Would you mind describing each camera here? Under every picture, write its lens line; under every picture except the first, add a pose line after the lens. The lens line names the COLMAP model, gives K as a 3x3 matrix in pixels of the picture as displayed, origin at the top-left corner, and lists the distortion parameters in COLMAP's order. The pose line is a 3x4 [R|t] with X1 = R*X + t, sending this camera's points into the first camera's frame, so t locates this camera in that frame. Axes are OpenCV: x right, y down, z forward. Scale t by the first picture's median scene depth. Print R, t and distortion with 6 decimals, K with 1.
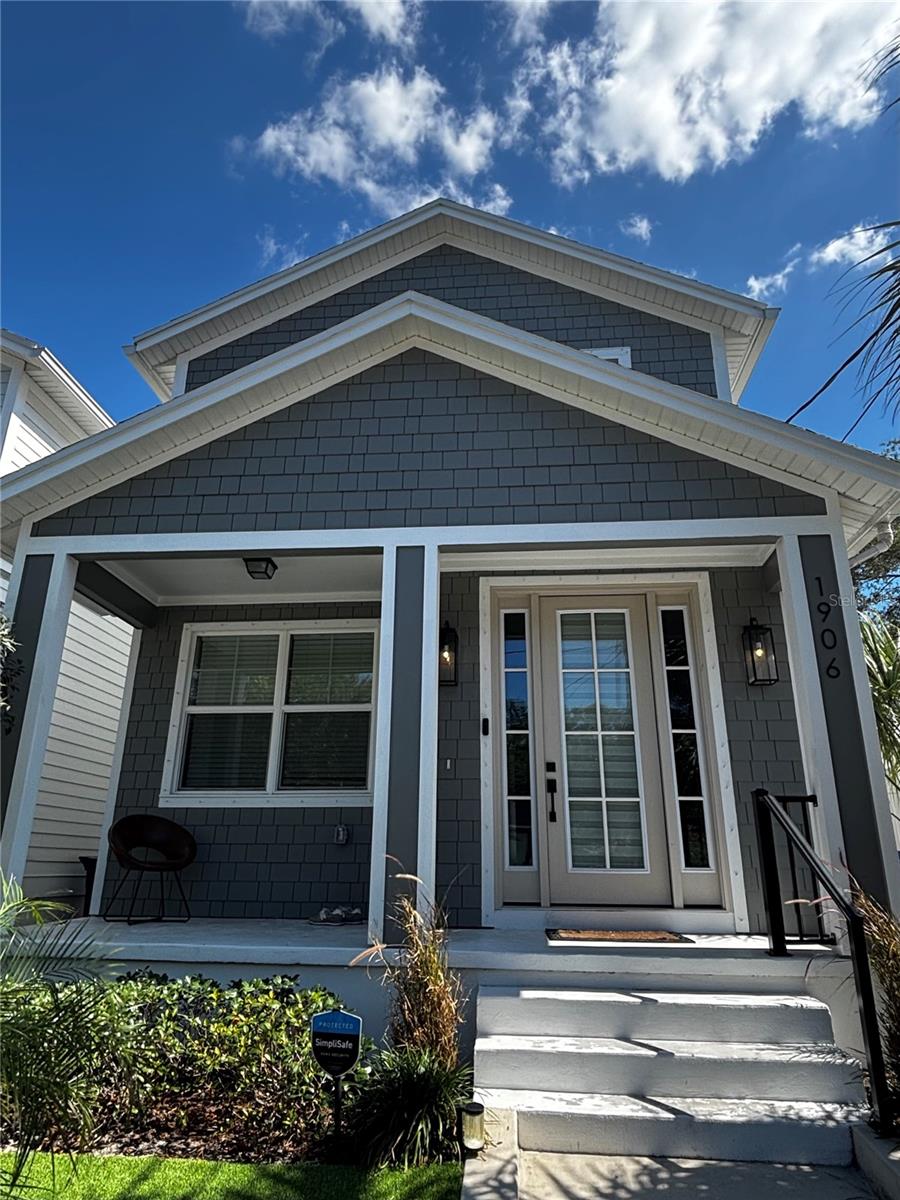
lens RADIAL K [[752.1, 0, 450.0], [0, 752.1, 600.0], [0, 0, 1]] dist [0.027952, -0.002940]
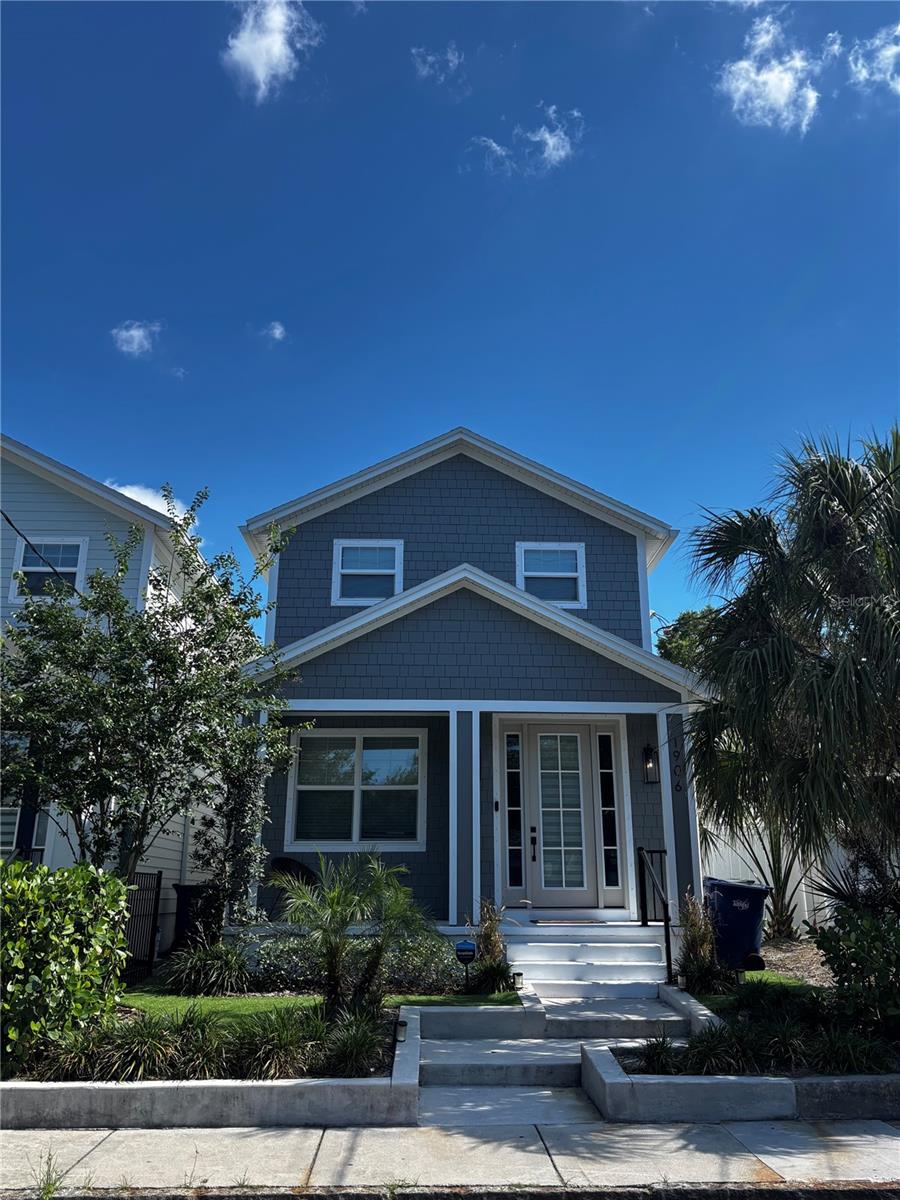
lens RADIAL K [[1002.0, 0, 464.1], [0, 1002.0, 519.3], [0, 0, 1]] dist [0.005212, -0.011366]
pose [[0.992029, 0.034772, 0.121118, -0.339316], [-0.032353, 0.999237, -0.021883, -0.450513], [-0.121786, 0.017791, 0.992397, -1.326321]]
